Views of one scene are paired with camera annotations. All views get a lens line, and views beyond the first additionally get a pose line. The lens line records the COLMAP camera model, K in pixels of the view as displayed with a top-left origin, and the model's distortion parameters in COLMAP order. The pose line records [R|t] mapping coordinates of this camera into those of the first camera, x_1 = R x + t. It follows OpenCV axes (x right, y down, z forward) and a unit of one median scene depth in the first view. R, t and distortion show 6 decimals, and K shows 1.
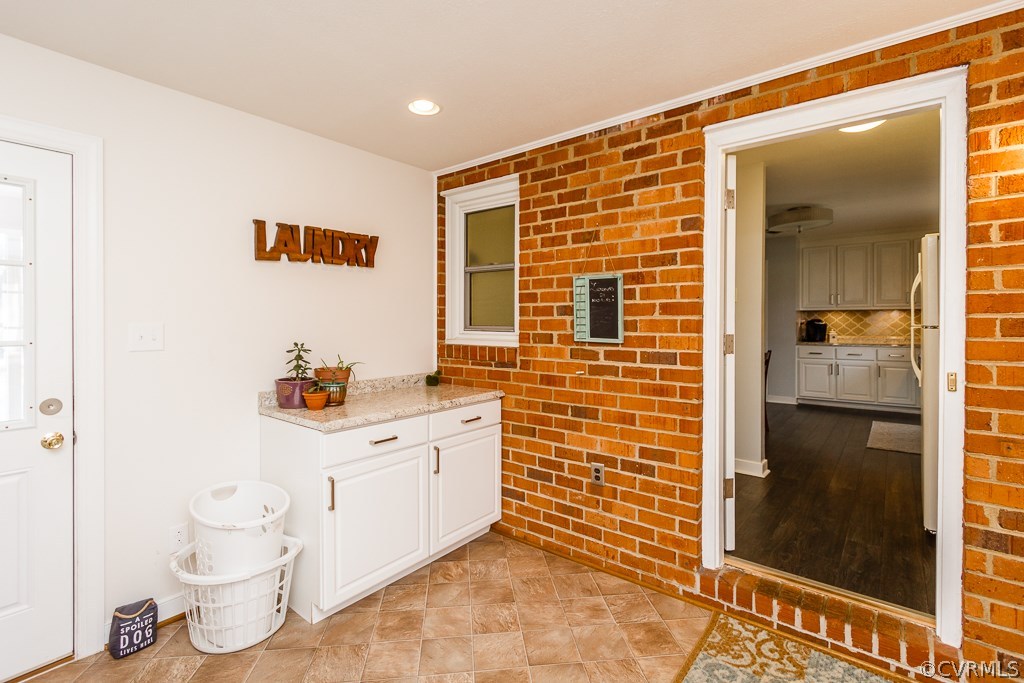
lens RADIAL K [[475.2, 0, 511.4], [0, 475.2, 319.2], [0, 0, 1]] dist [0.002159, -0.000393]
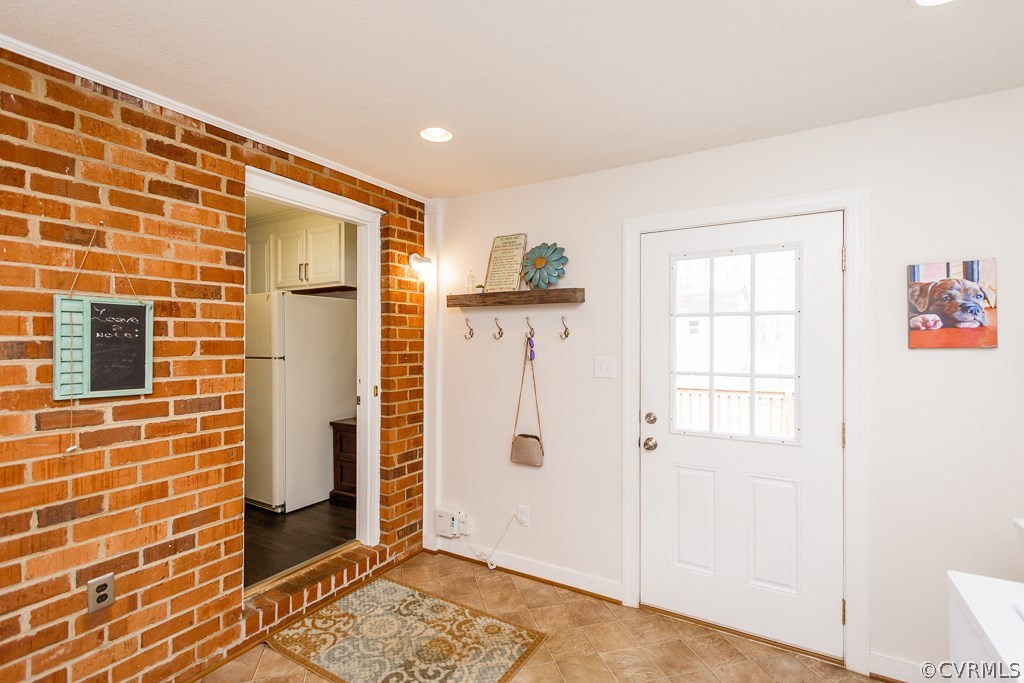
lens RADIAL K [[469.8, 0, 512.0], [0, 469.8, 341.5], [0, 0, 1]] dist [0.005316, -0.000348]
pose [[-0.139575, 0.005356, 0.990197, -0.595720], [0.003380, 0.999982, -0.004933, -0.026480], [-0.990206, 0.002658, -0.139591, 0.544194]]
